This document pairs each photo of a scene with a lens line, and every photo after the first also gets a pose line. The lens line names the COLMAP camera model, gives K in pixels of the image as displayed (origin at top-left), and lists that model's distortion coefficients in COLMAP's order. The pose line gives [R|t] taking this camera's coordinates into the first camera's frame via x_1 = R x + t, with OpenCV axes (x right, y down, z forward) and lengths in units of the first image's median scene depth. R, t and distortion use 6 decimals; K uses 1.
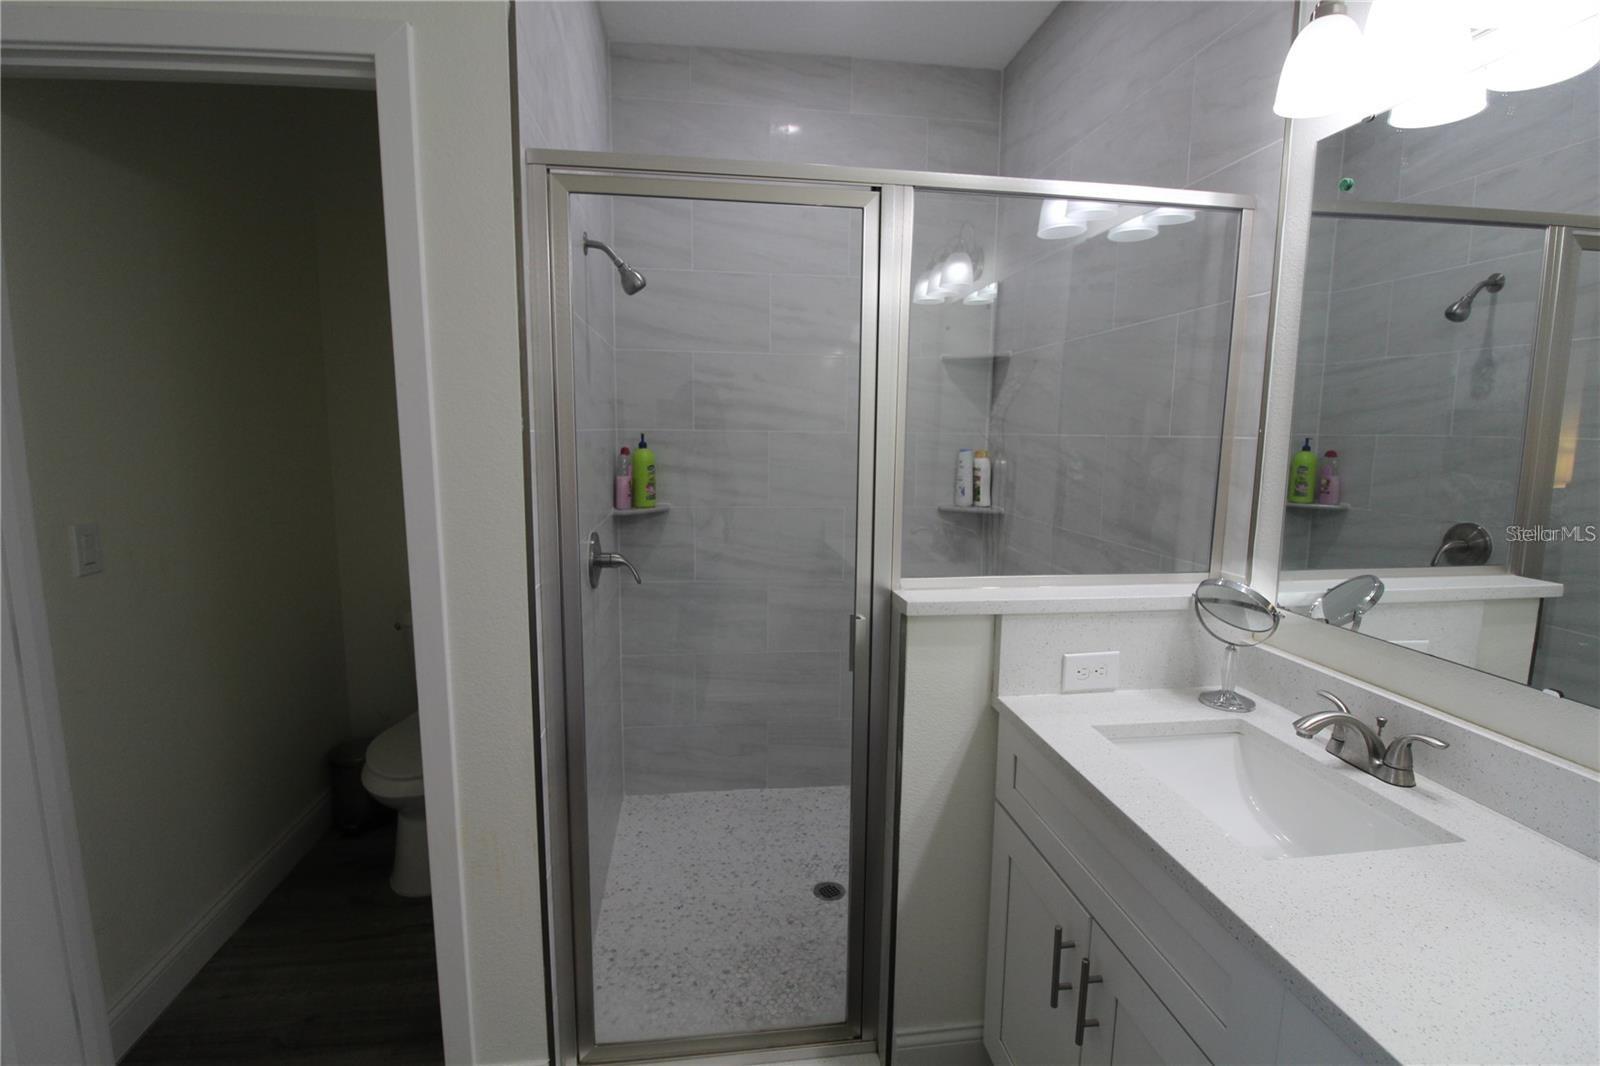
lens RADIAL K [[748.6, 0, 793.7], [0, 748.6, 527.4], [0, 0, 1]] dist [-0.001893, -0.010532]
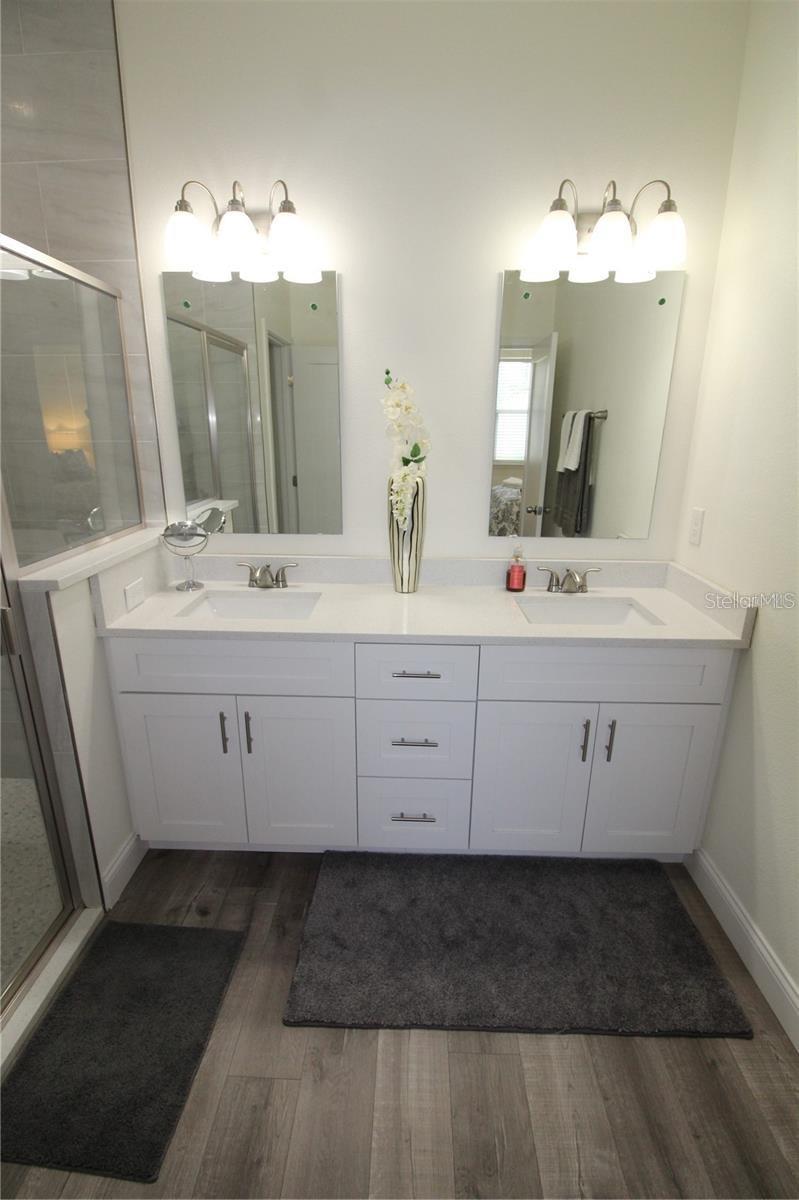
lens RADIAL K [[561.5, 0, 398.7], [0, 561.5, 602.1], [0, 0, 1]] dist [-0.001893, -0.010532]
pose [[0.164611, -0.304519, 0.938175, -0.631061], [0.123717, 0.950012, 0.286654, -0.065921], [-0.978569, 0.068882, 0.194056, 0.200217]]
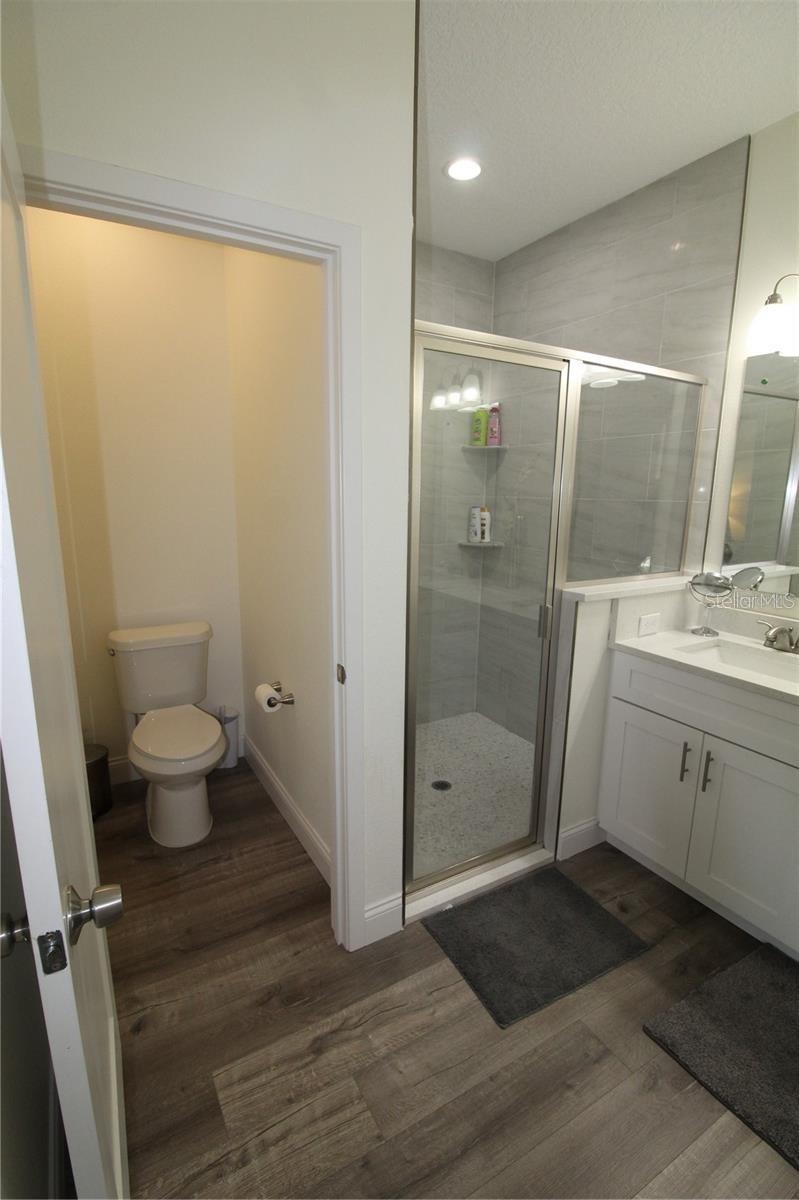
lens RADIAL K [[561.5, 0, 398.7], [0, 561.5, 602.1], [0, 0, 1]] dist [-0.001893, -0.010532]
pose [[0.922604, -0.074960, 0.378396, -0.721278], [0.047547, 0.995556, 0.081291, -0.013682], [-0.382808, -0.057007, 0.922067, -0.085184]]
